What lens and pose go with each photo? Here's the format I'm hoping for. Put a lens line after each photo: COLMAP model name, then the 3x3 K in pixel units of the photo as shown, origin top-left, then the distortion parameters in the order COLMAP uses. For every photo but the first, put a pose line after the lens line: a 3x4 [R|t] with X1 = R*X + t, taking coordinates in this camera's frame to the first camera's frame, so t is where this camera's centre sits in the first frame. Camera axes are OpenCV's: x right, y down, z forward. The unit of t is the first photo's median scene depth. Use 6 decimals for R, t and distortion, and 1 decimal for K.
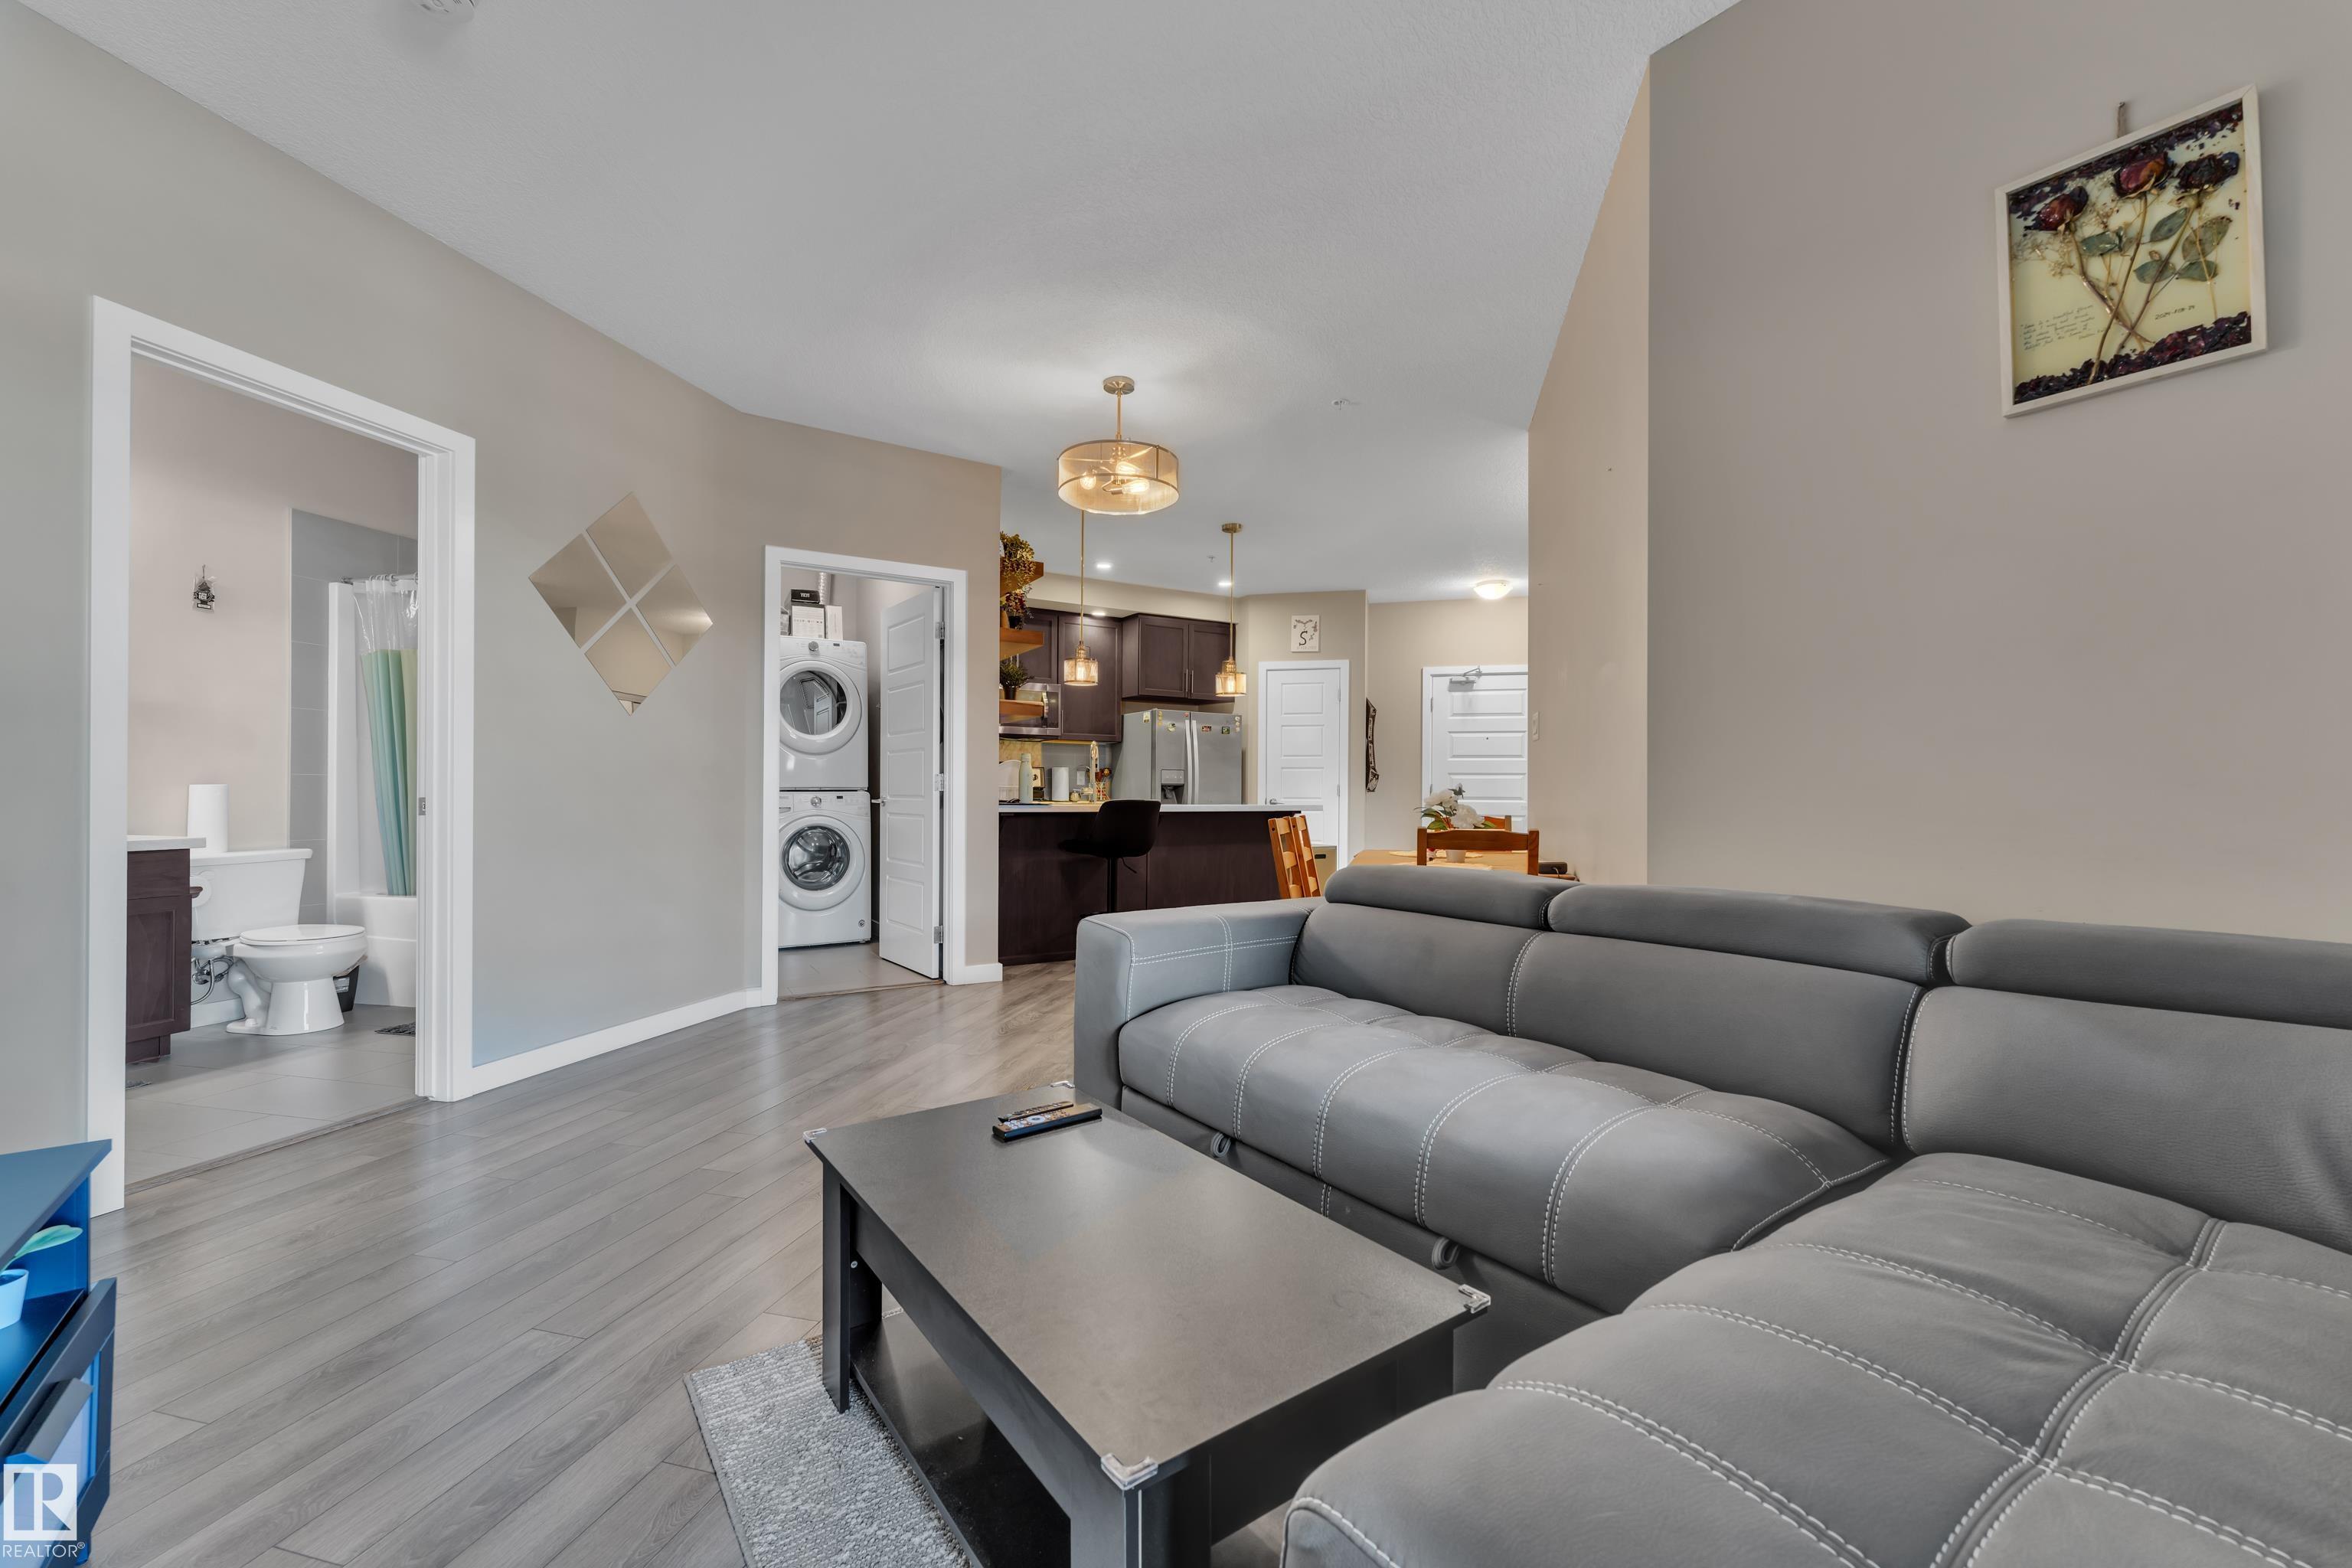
lens RADIAL K [[949.2, 0, 1165.9], [0, 949.2, 793.0], [0, 0, 1]] dist [0.001269, 0.000528]
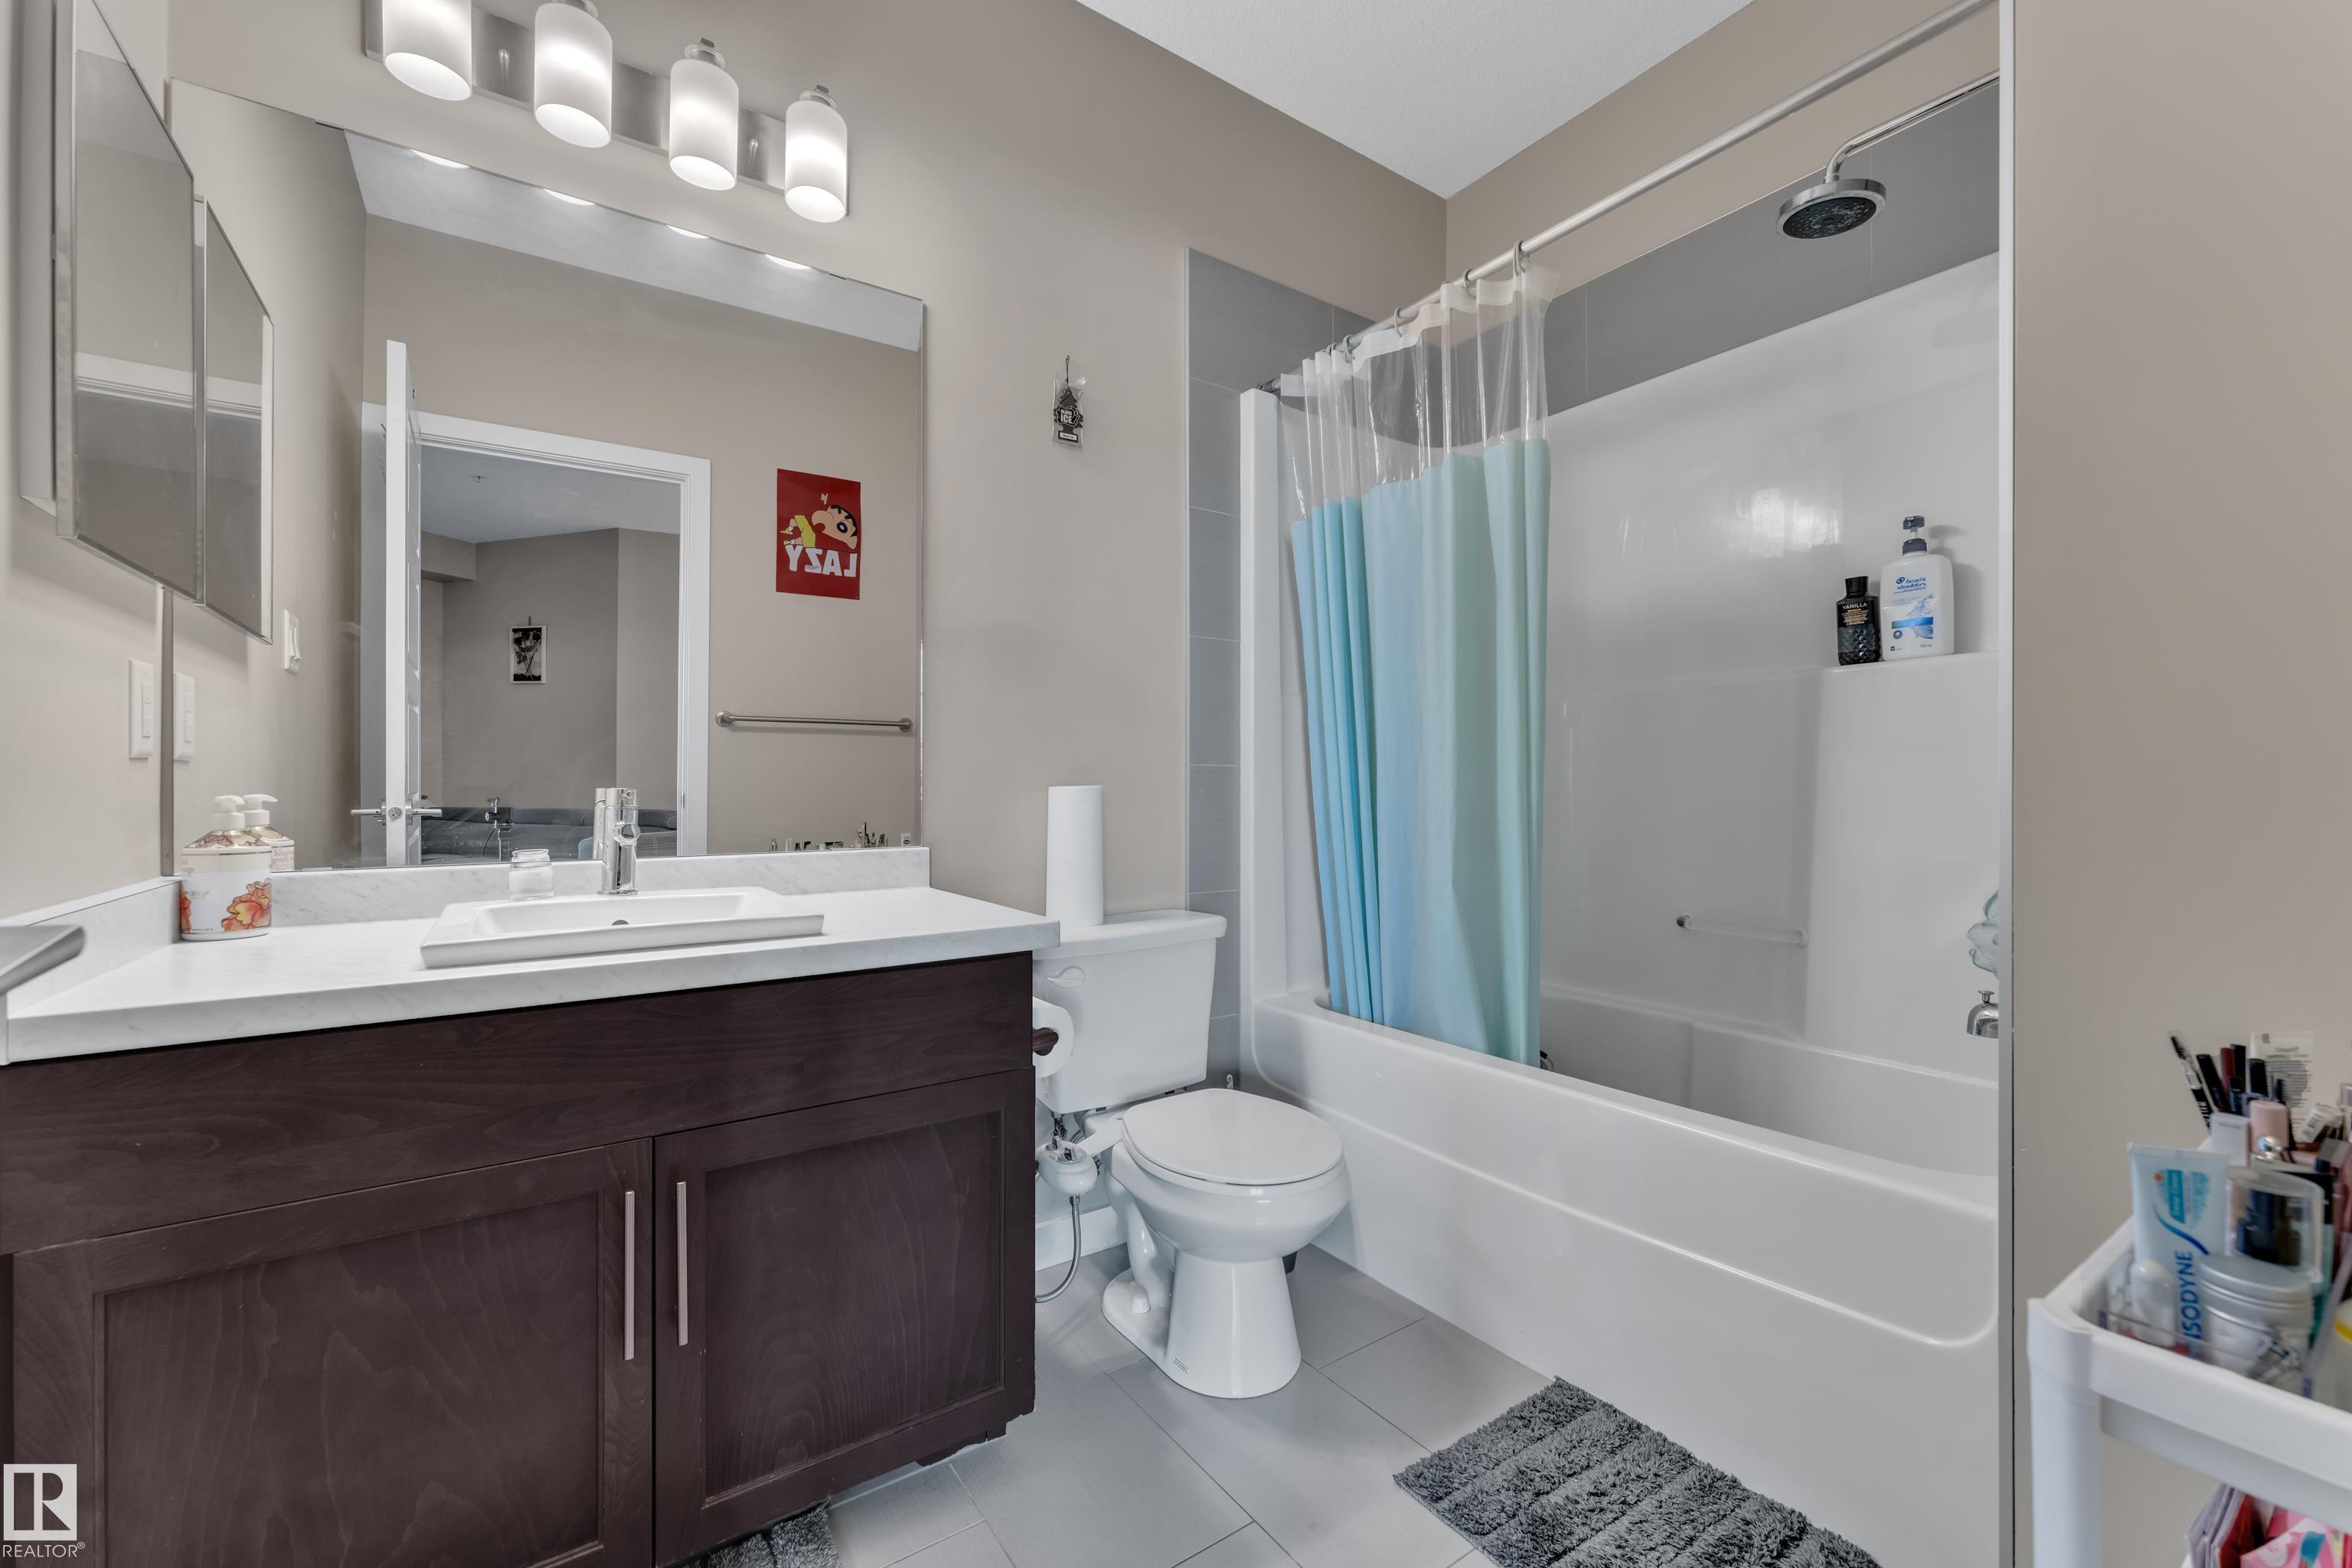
lens RADIAL K [[949.2, 0, 1171.5], [0, 949.2, 780.6], [0, 0, 1]] dist [0.001269, 0.000528]
pose [[0.752540, -0.005978, -0.658520, -0.631590], [0.000357, 0.999962, -0.008671, -0.007453], [0.658547, 0.006290, 0.752513, 0.650291]]
